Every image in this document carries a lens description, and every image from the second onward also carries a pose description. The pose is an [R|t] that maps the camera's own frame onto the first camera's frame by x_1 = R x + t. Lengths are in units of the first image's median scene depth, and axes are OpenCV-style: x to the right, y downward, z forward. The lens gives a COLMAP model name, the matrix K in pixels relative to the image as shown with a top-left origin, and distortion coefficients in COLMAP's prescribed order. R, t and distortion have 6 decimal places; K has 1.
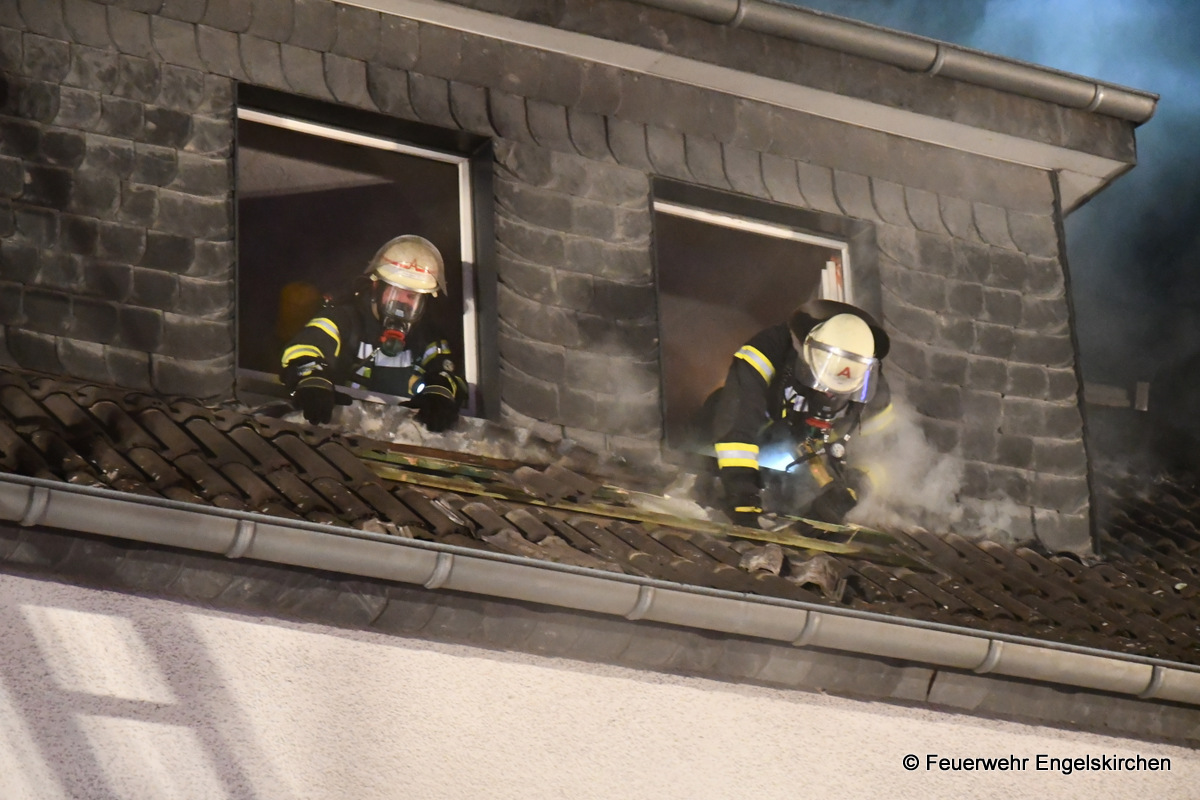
lens RADIAL K [[4168.0, 0, 609.9], [0, 4168.0, 409.9], [0, 0, 1]] dist [0.165676, 0.000000]
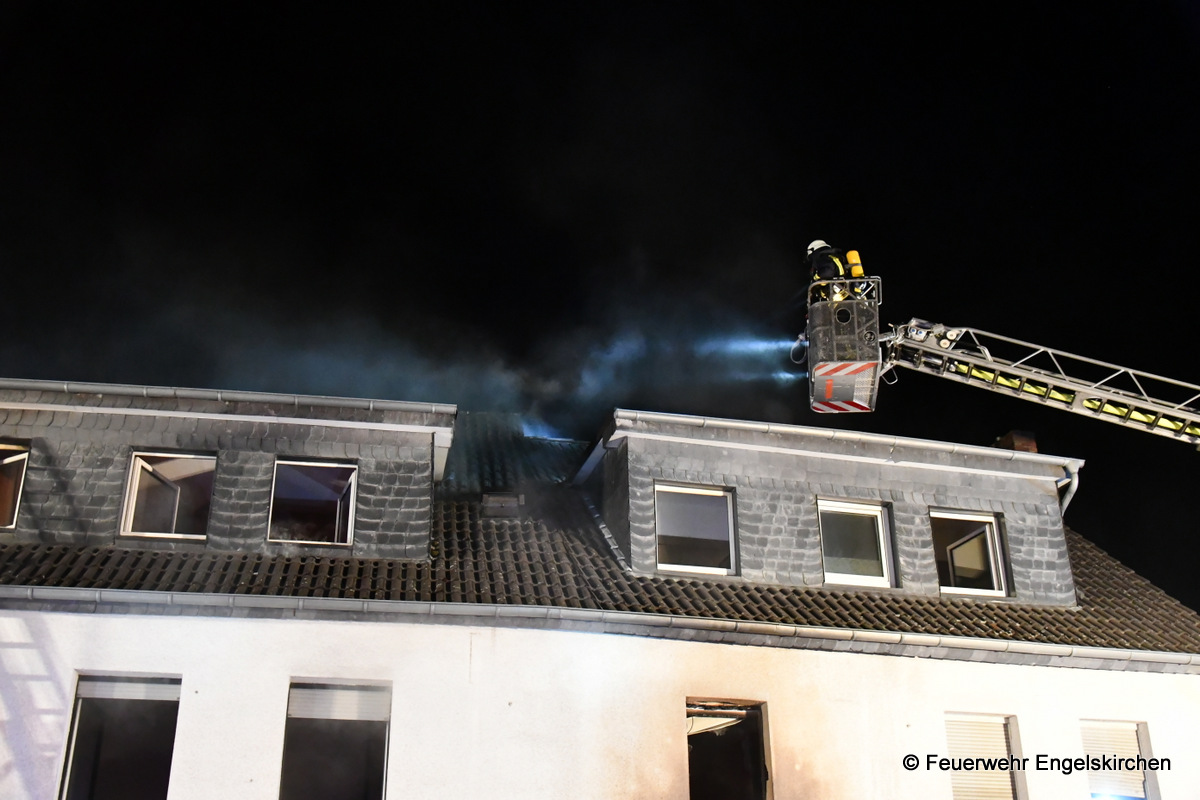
lens RADIAL K [[1334.8, 0, 601.1], [0, 1334.8, 407.9], [0, 0, 1]] dist [-0.035943, 0.000000]
pose [[0.931665, -0.126831, -0.340463, 0.637689], [0.112376, 0.991734, -0.061933, -0.000141], [0.345504, 0.019441, 0.938216, 0.129890]]
